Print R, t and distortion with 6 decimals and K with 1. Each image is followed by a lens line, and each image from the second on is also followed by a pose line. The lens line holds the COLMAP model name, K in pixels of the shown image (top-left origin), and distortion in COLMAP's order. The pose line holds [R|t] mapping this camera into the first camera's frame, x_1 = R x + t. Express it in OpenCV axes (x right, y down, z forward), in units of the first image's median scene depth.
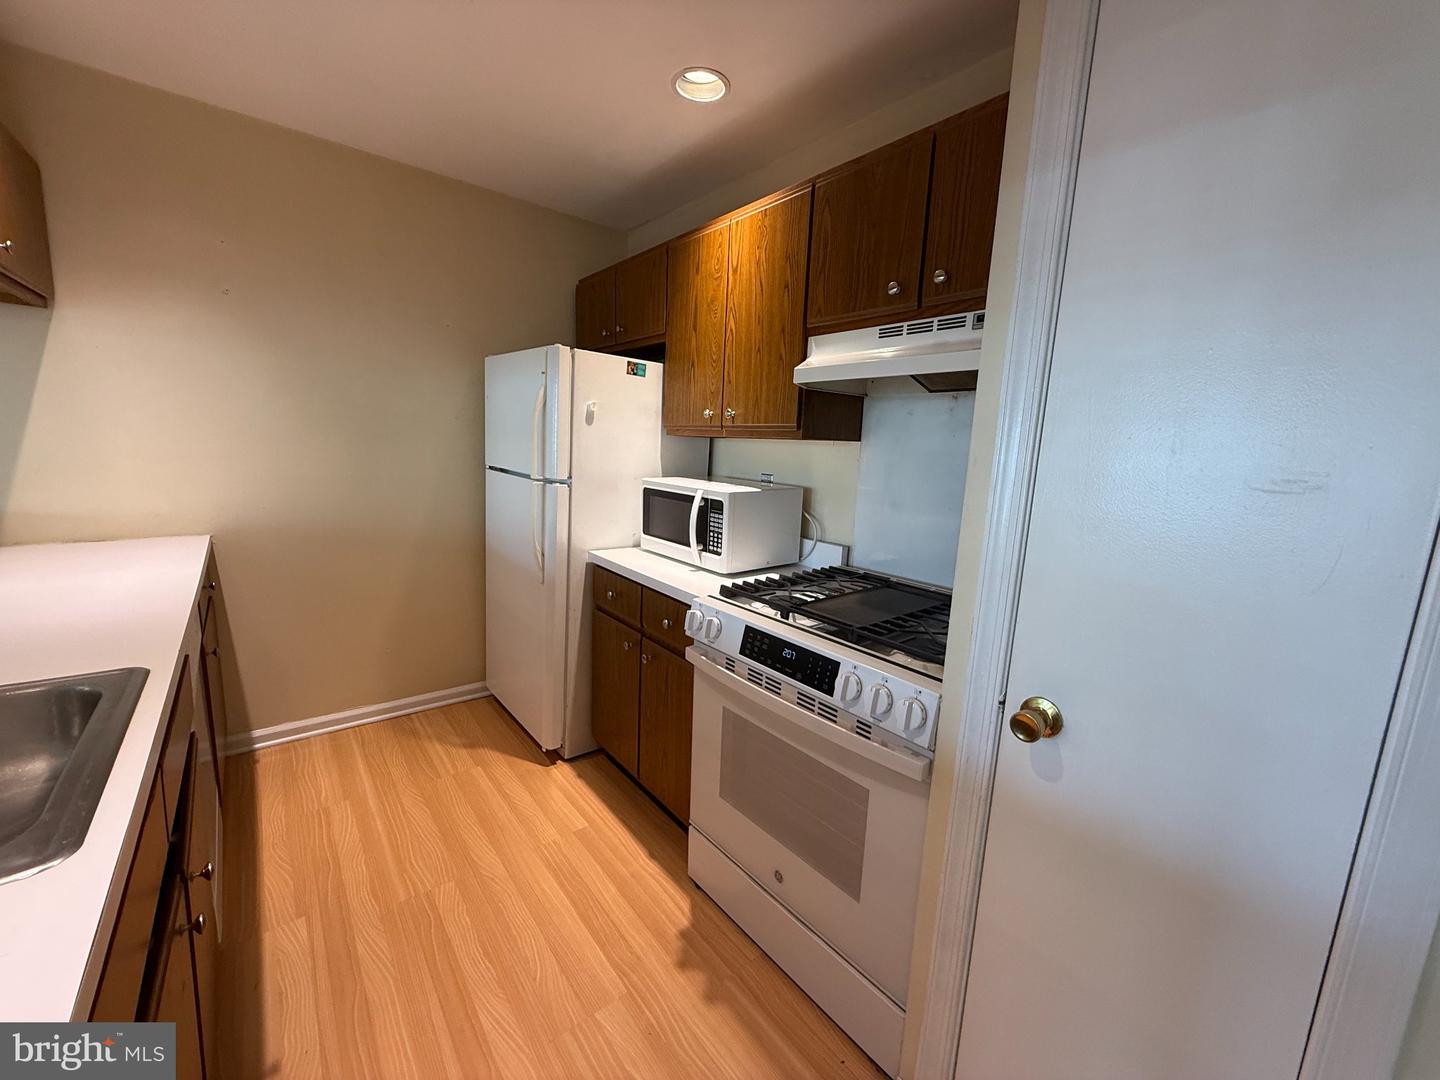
lens RADIAL K [[572.5, 0, 715.8], [0, 572.5, 543.1], [0, 0, 1]] dist [0.000451, -0.001008]
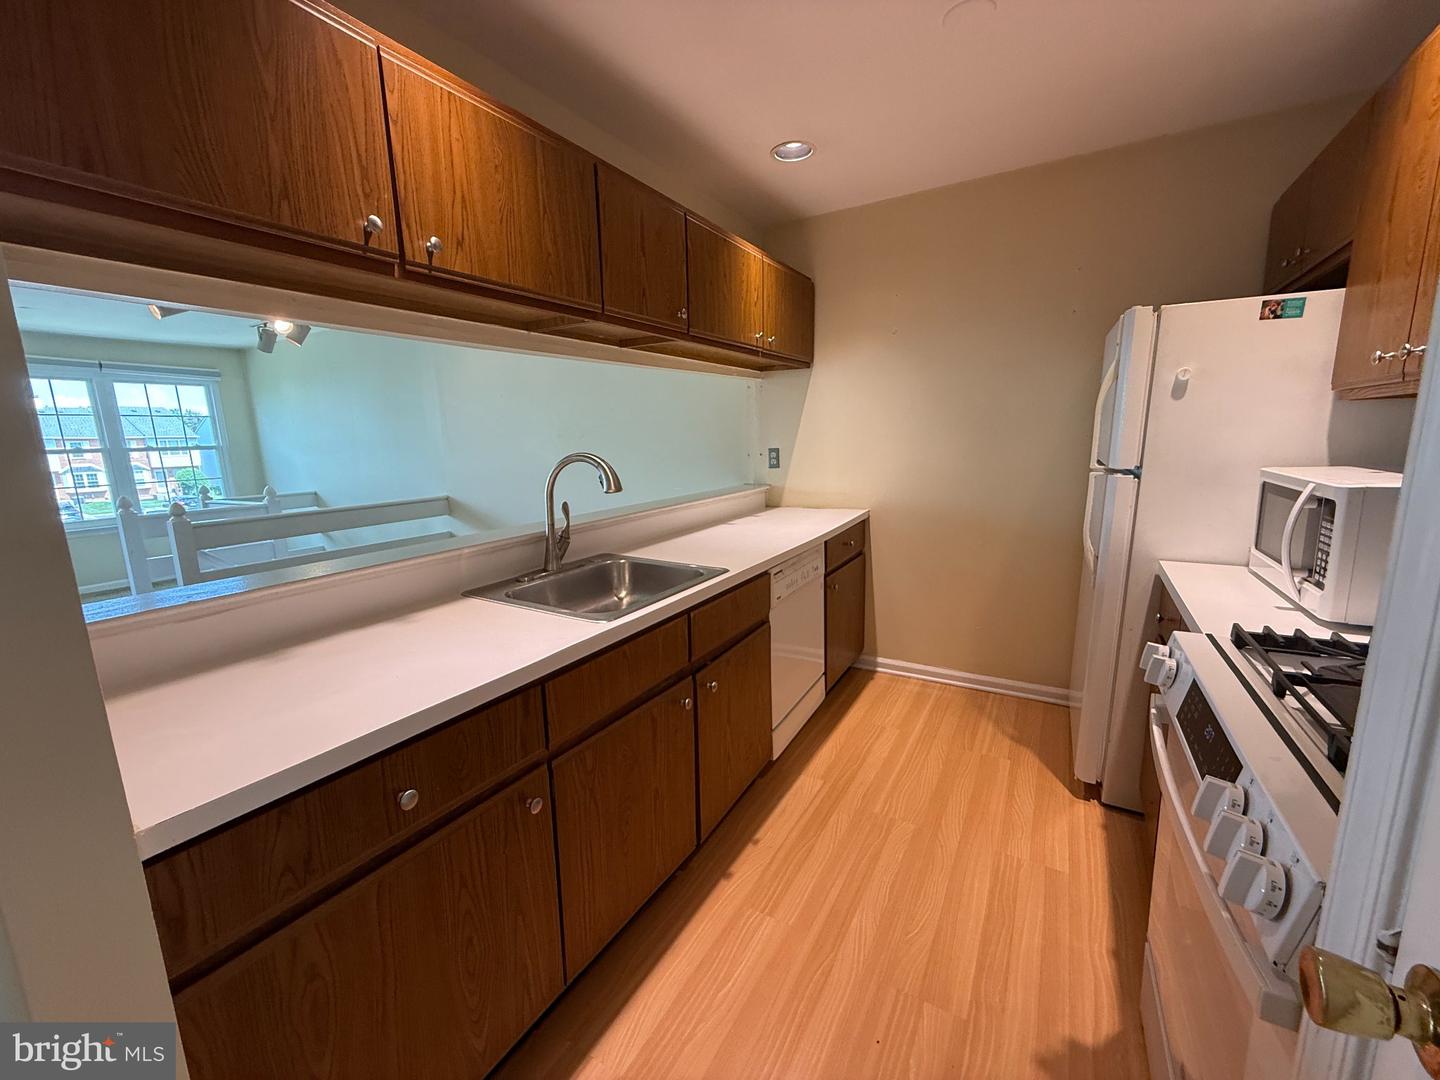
lens RADIAL K [[572.5, 0, 716.8], [0, 572.5, 543.7], [0, 0, 1]] dist [0.000451, -0.001008]
pose [[0.346725, 0.116581, -0.930694, 0.311431], [-0.118393, 0.989749, 0.079872, 0.000227], [0.930465, 0.082494, 0.356973, 0.154779]]
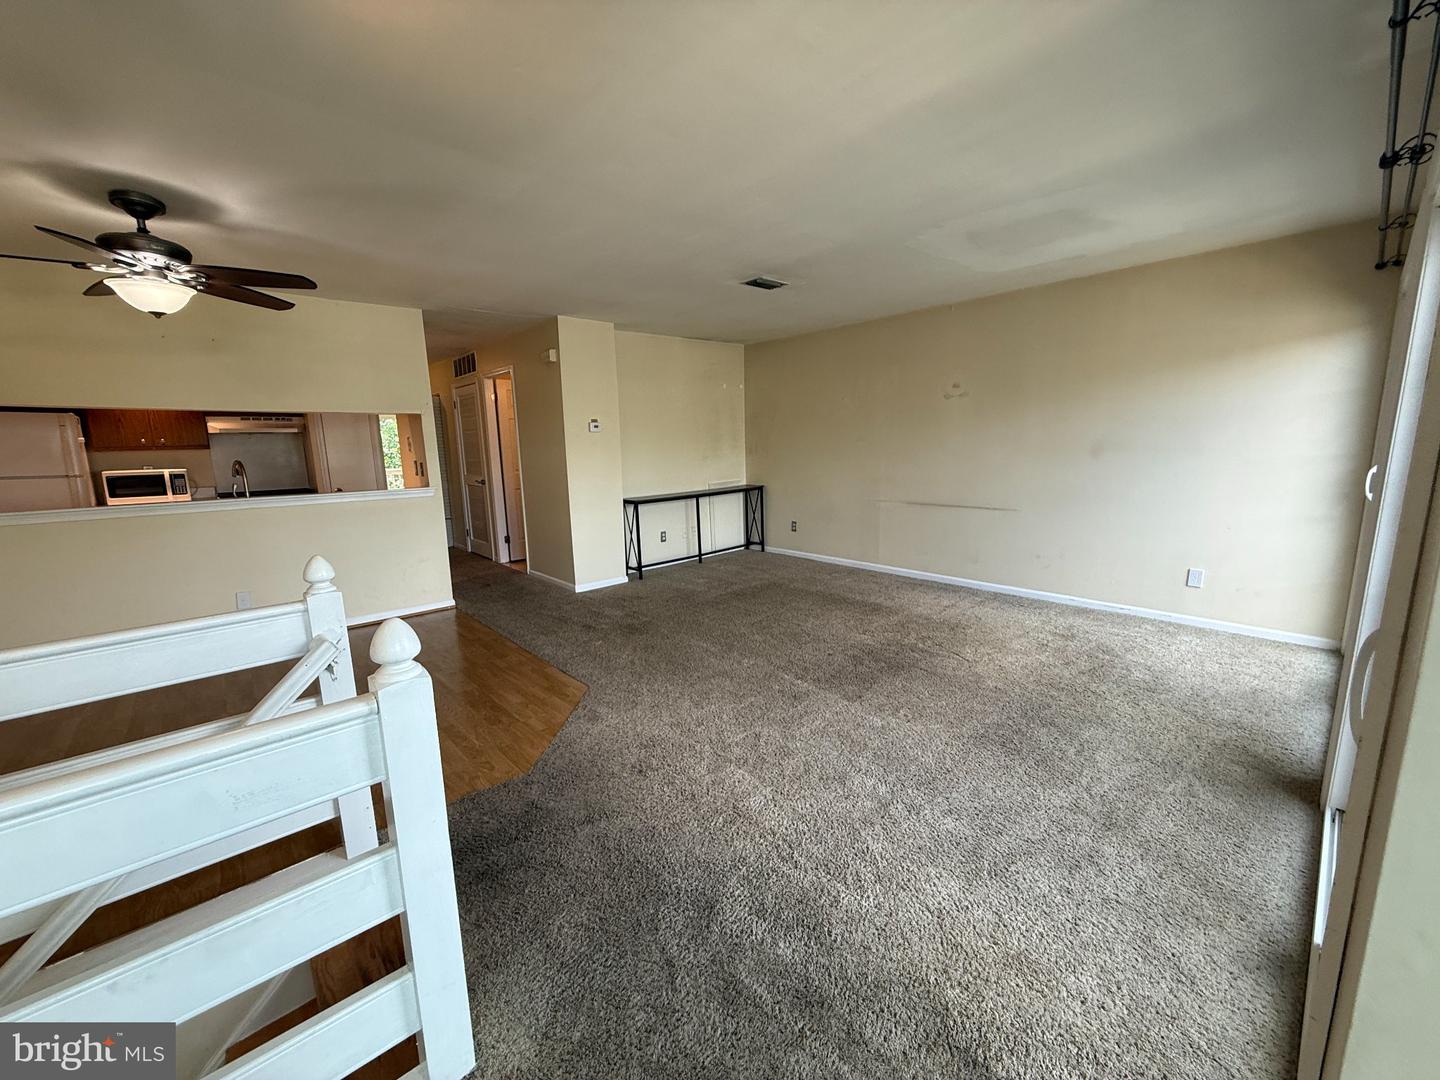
lens RADIAL K [[572.5, 0, 720.8], [0, 572.5, 539.3], [0, 0, 1]] dist [0.000451, -0.001008]
pose [[-0.053804, -0.211483, 0.975900, -2.493571], [0.188941, 0.957505, 0.217913, 0.099614], [-0.980513, 0.196112, -0.011560, -1.233414]]
